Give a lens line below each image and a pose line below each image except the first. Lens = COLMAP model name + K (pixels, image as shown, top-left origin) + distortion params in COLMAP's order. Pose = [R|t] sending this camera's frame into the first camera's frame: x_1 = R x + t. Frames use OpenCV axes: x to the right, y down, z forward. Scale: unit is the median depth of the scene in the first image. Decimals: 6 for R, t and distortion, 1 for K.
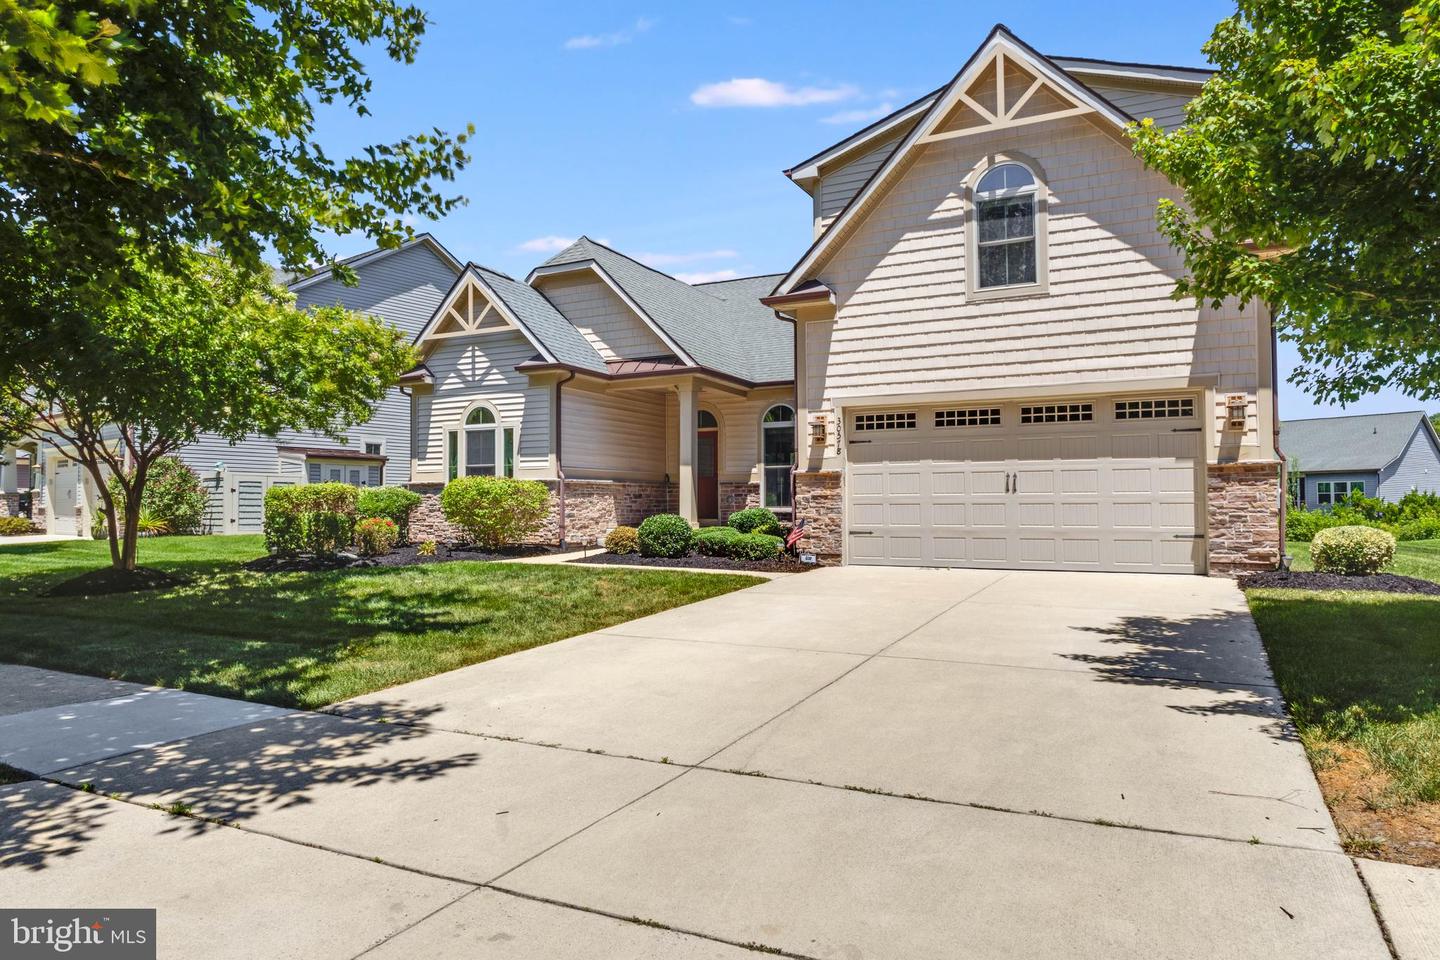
lens RADIAL K [[653.5, 0, 720.0], [0, 653.5, 480.0], [0, 0, 1]] dist [0.000144, 0.000005]
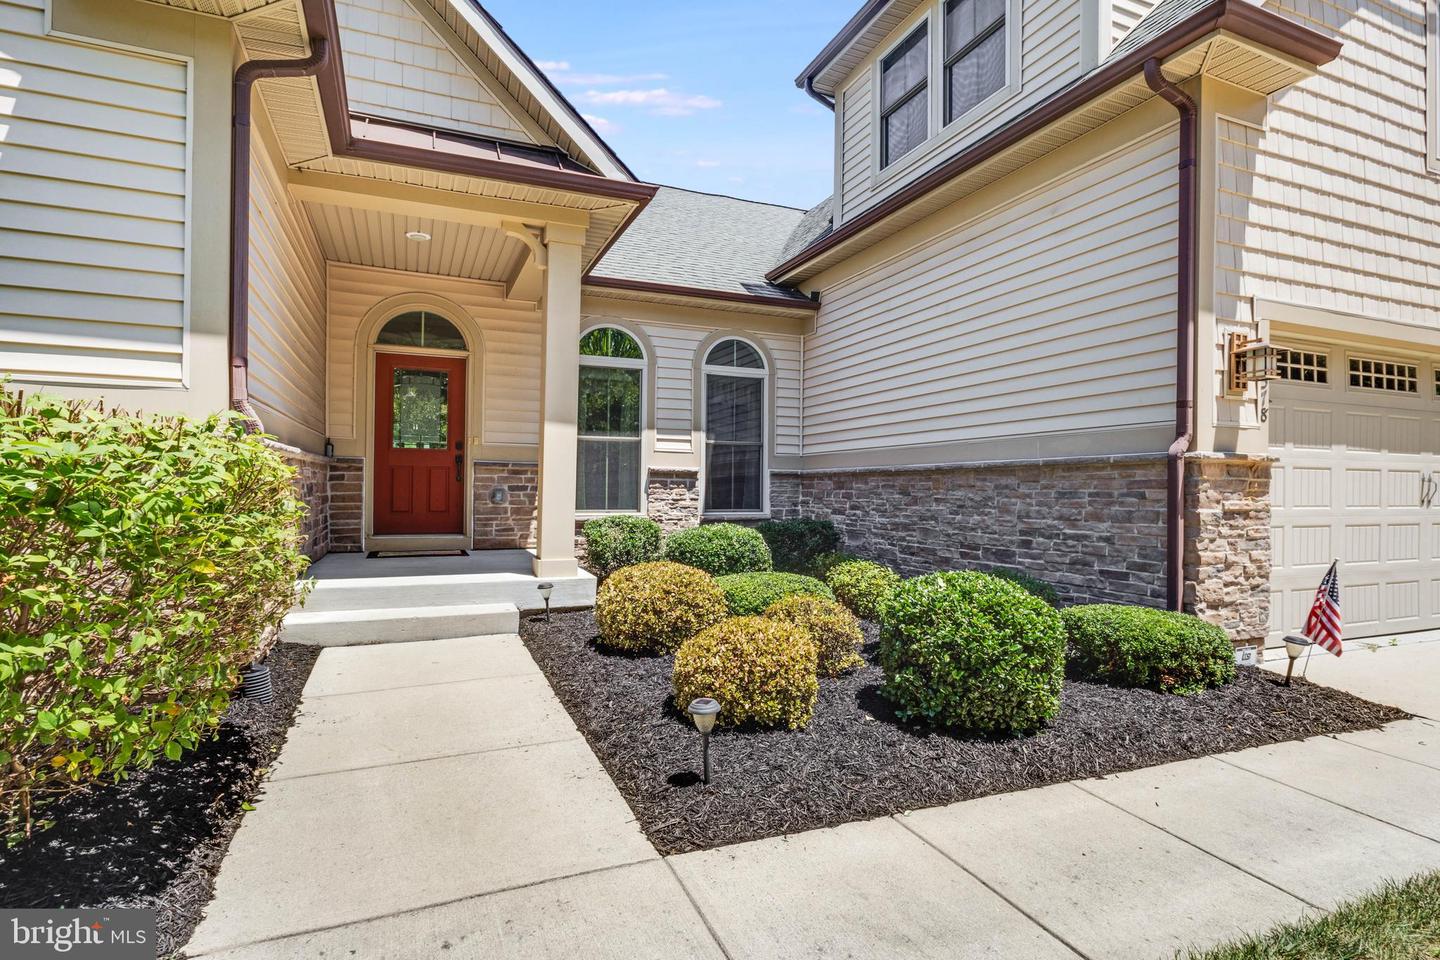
lens RADIAL K [[653.5, 0, 720.0], [0, 653.5, 480.0], [0, 0, 1]] dist [0.000144, 0.000005]
pose [[0.694484, 0.014890, 0.719354, -0.416145], [-0.033142, 0.999387, 0.011310, 0.009647], [-0.718745, -0.031696, 0.694551, 0.943208]]
